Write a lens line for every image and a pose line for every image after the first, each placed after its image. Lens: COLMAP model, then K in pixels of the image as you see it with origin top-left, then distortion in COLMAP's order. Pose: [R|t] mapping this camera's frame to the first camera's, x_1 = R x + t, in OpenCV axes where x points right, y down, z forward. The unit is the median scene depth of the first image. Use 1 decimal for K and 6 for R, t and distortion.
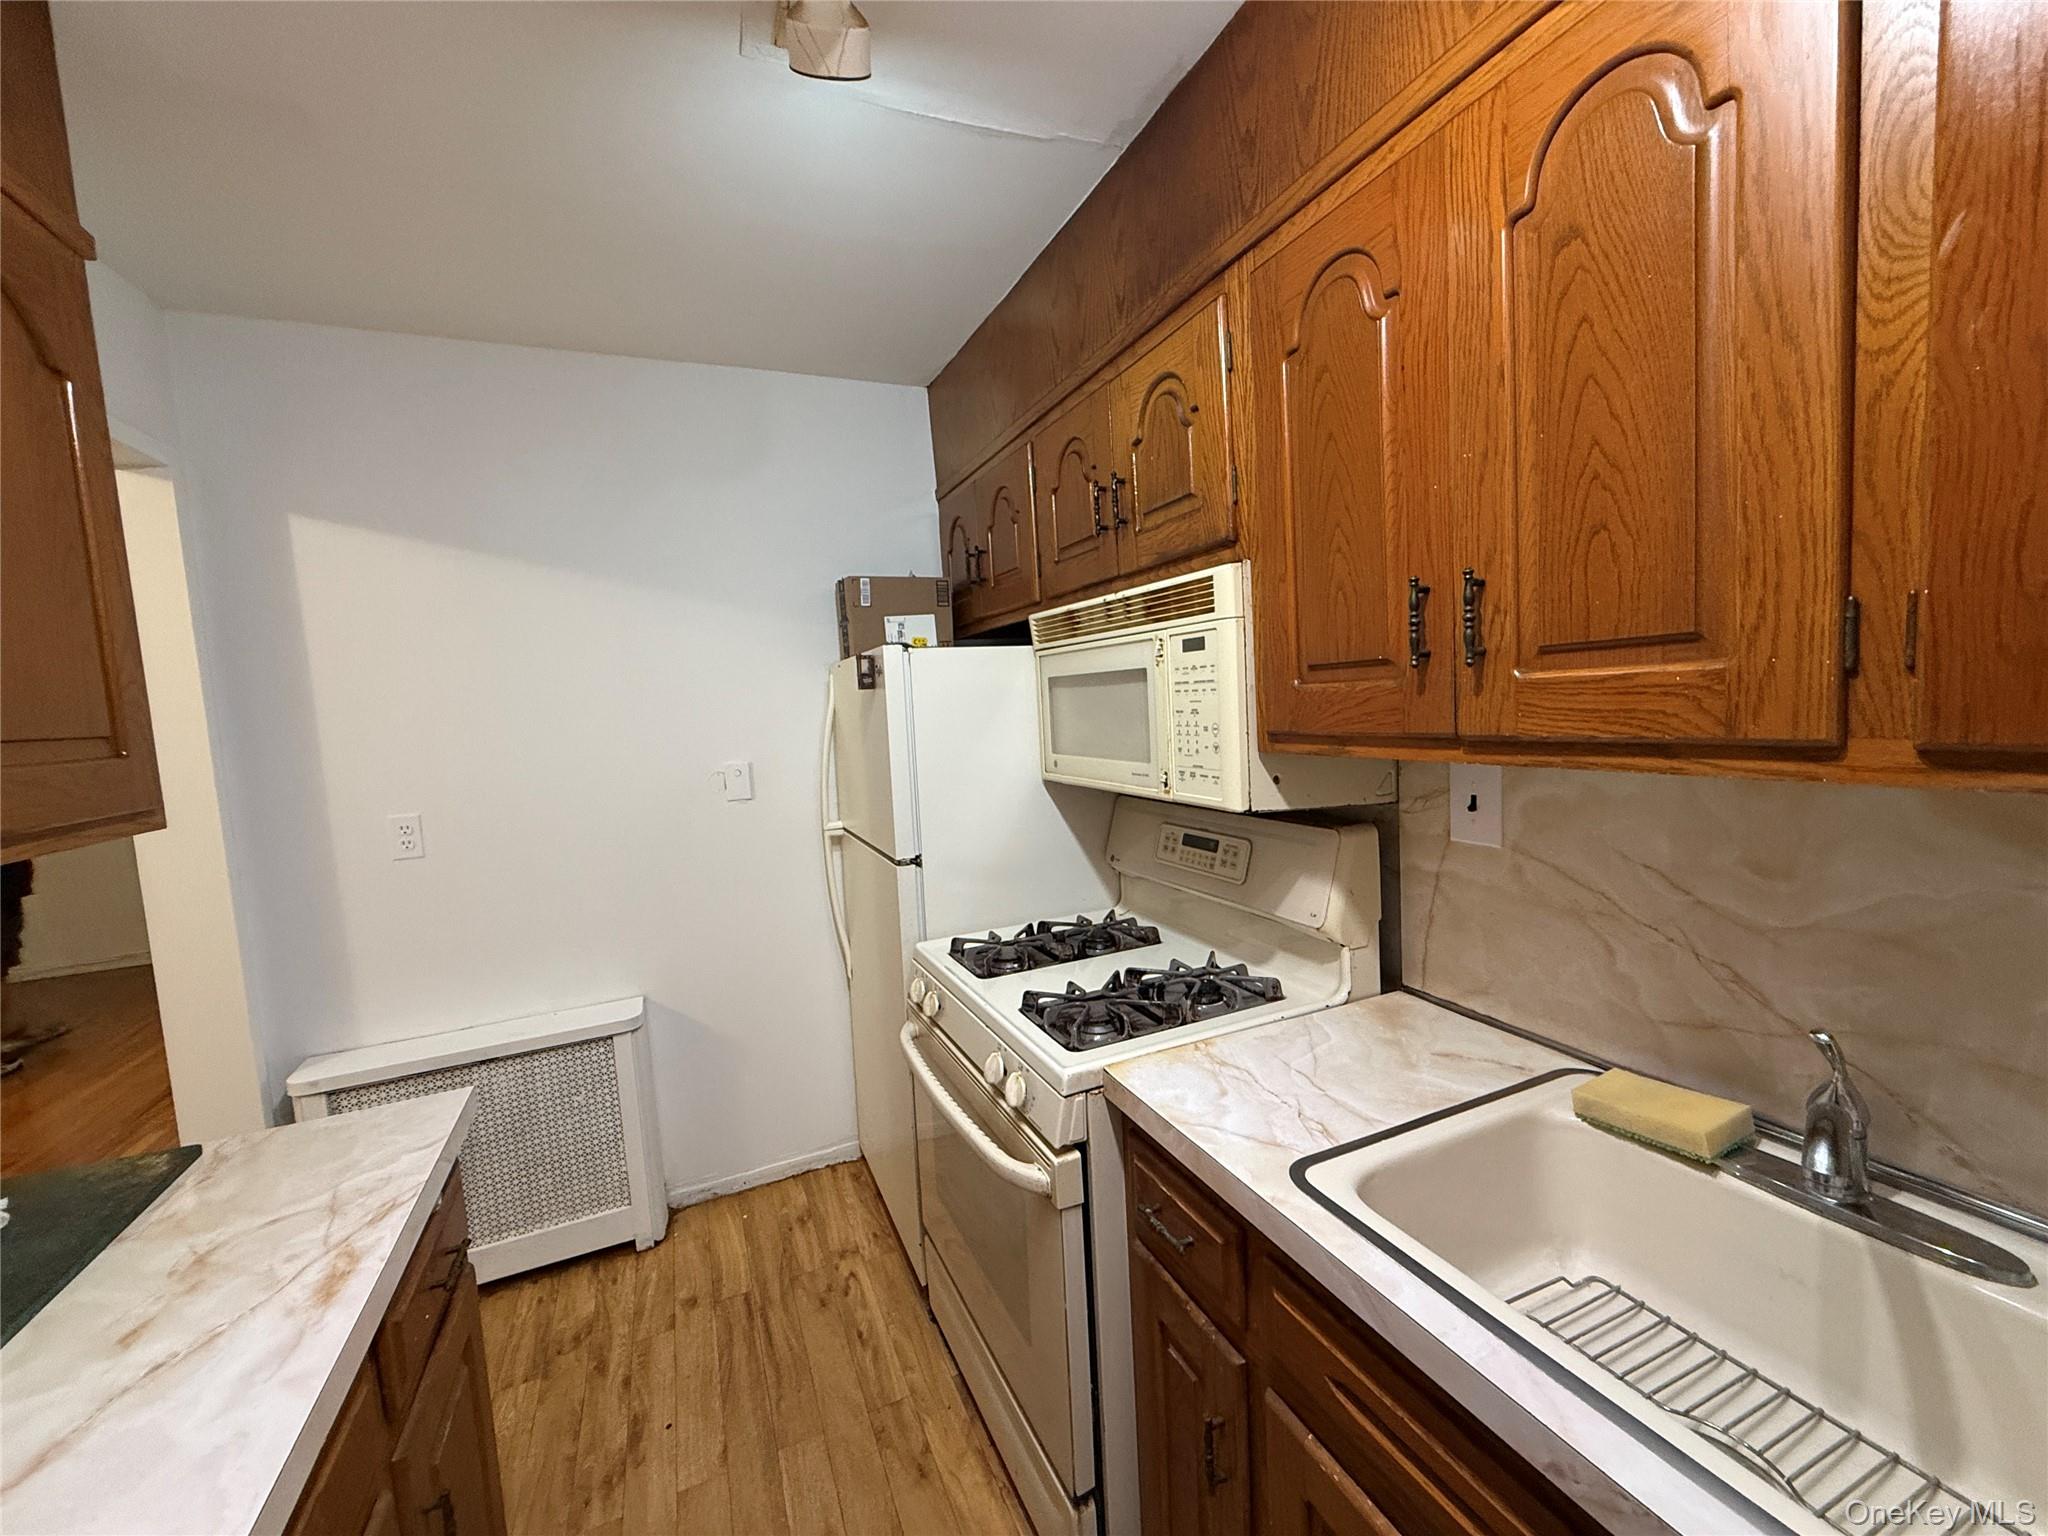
lens RADIAL K [[813.7, 0, 1022.0], [0, 813.7, 769.9], [0, 0, 1]] dist [0.001278, 0.000086]
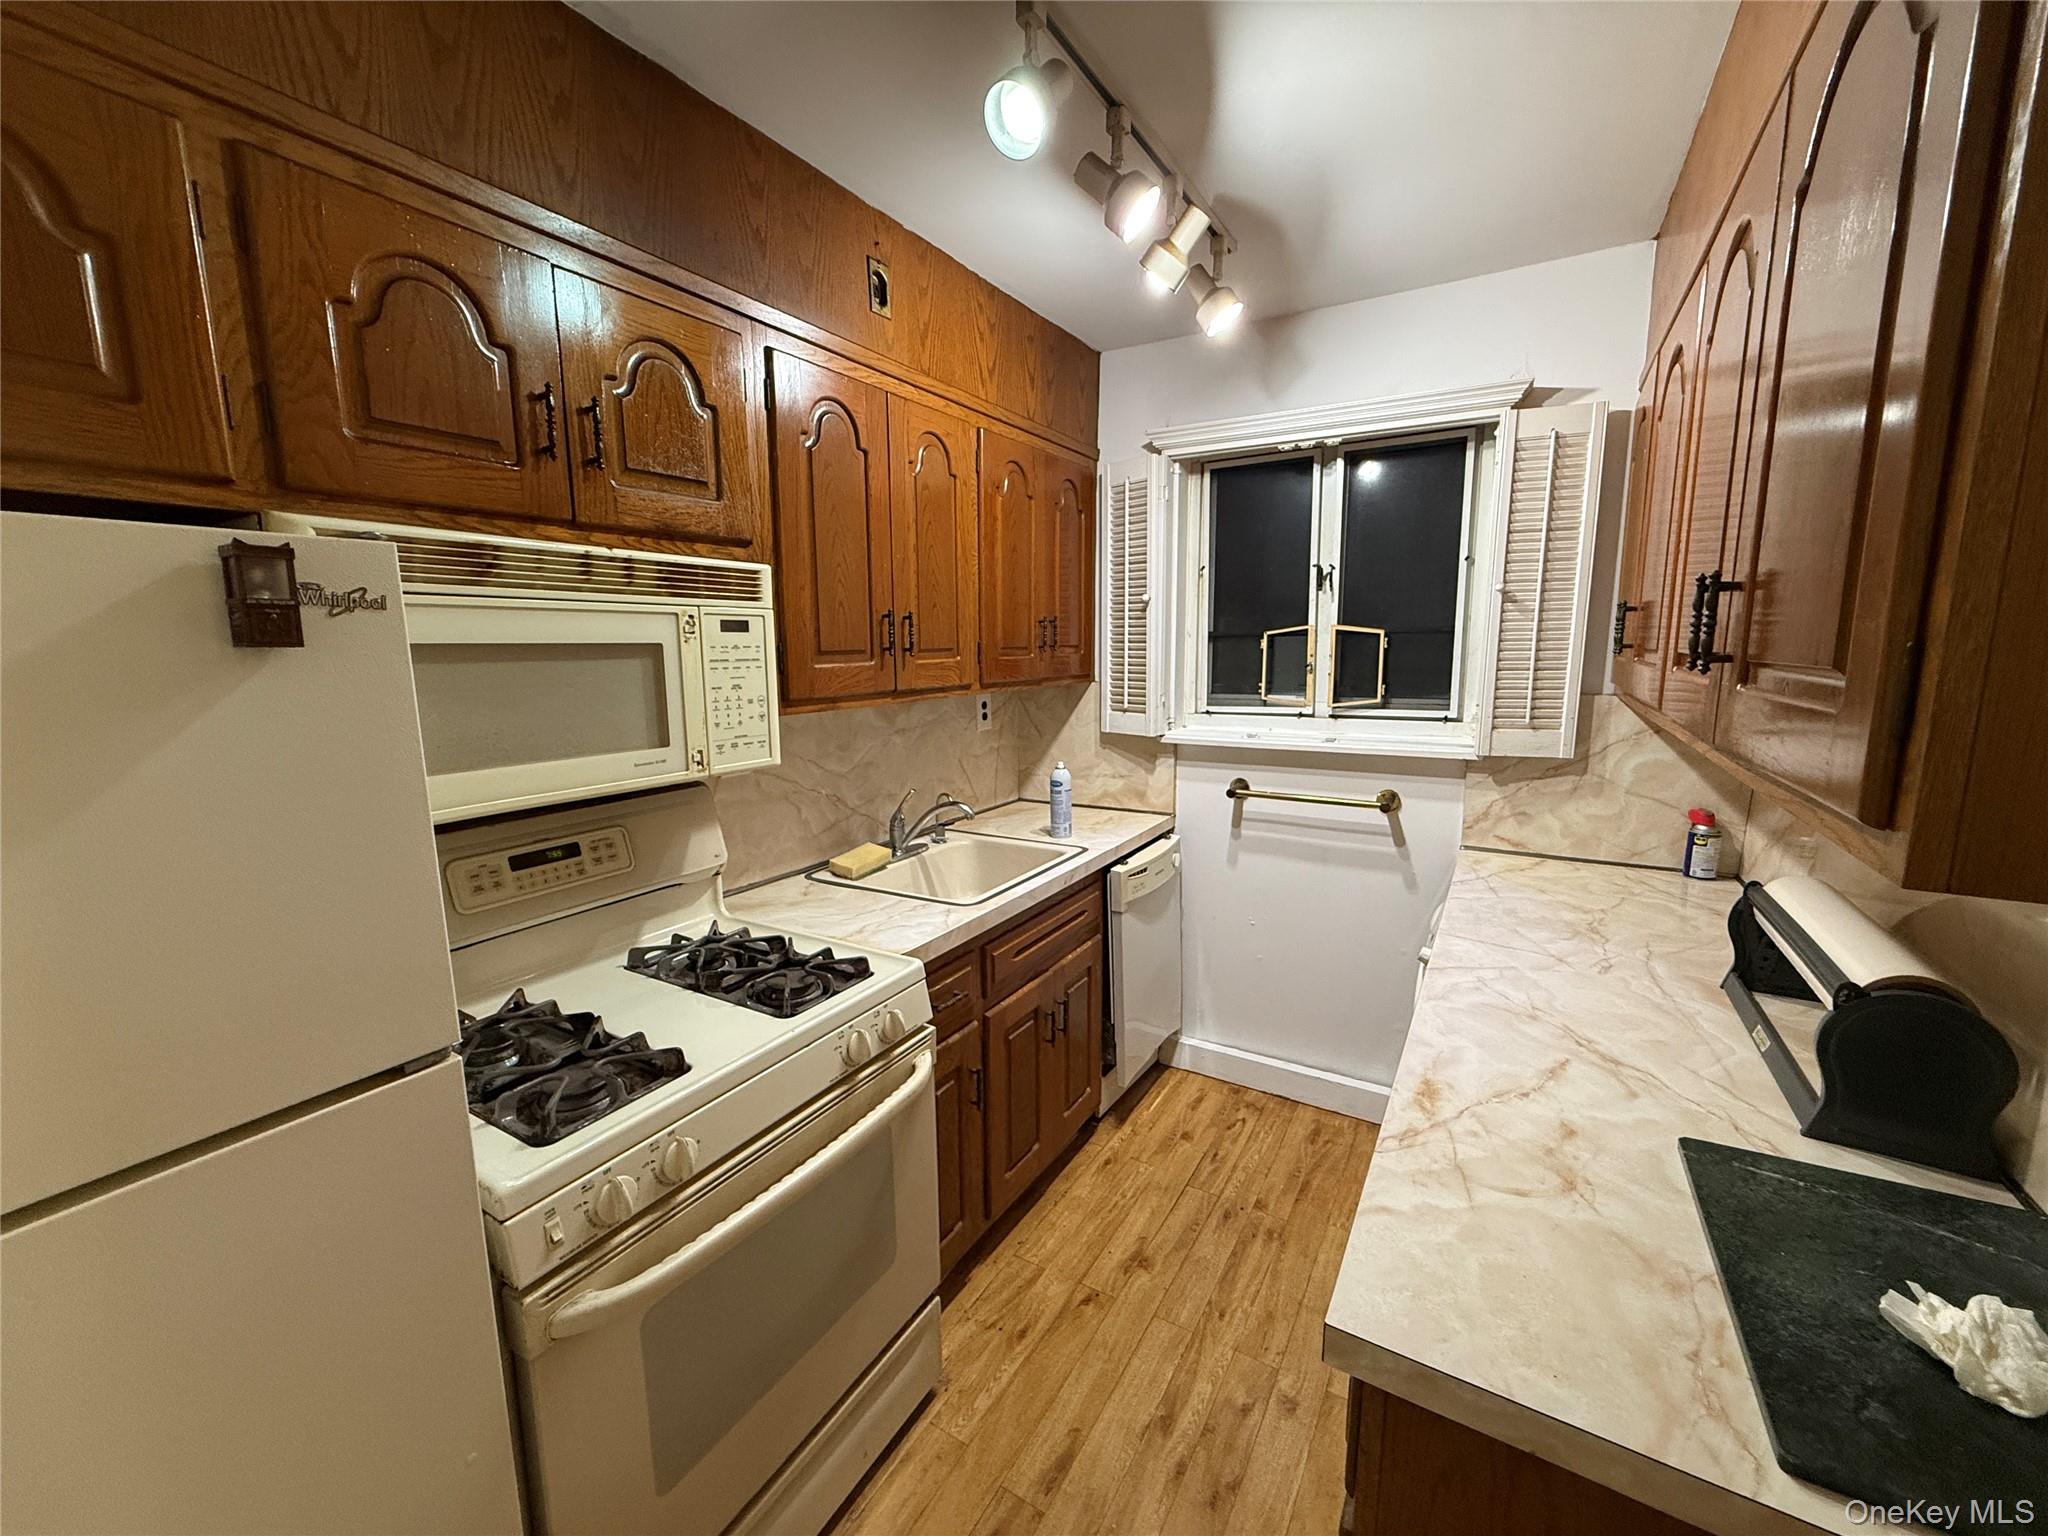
lens RADIAL K [[813.7, 0, 1022.0], [0, 813.7, 769.9], [0, 0, 1]] dist [0.001278, 0.000086]
pose [[-0.570605, -0.068413, 0.818370, -0.952336], [0.111943, 0.980743, 0.160039, -0.098080], [-0.813559, 0.182931, -0.551958, 1.361744]]
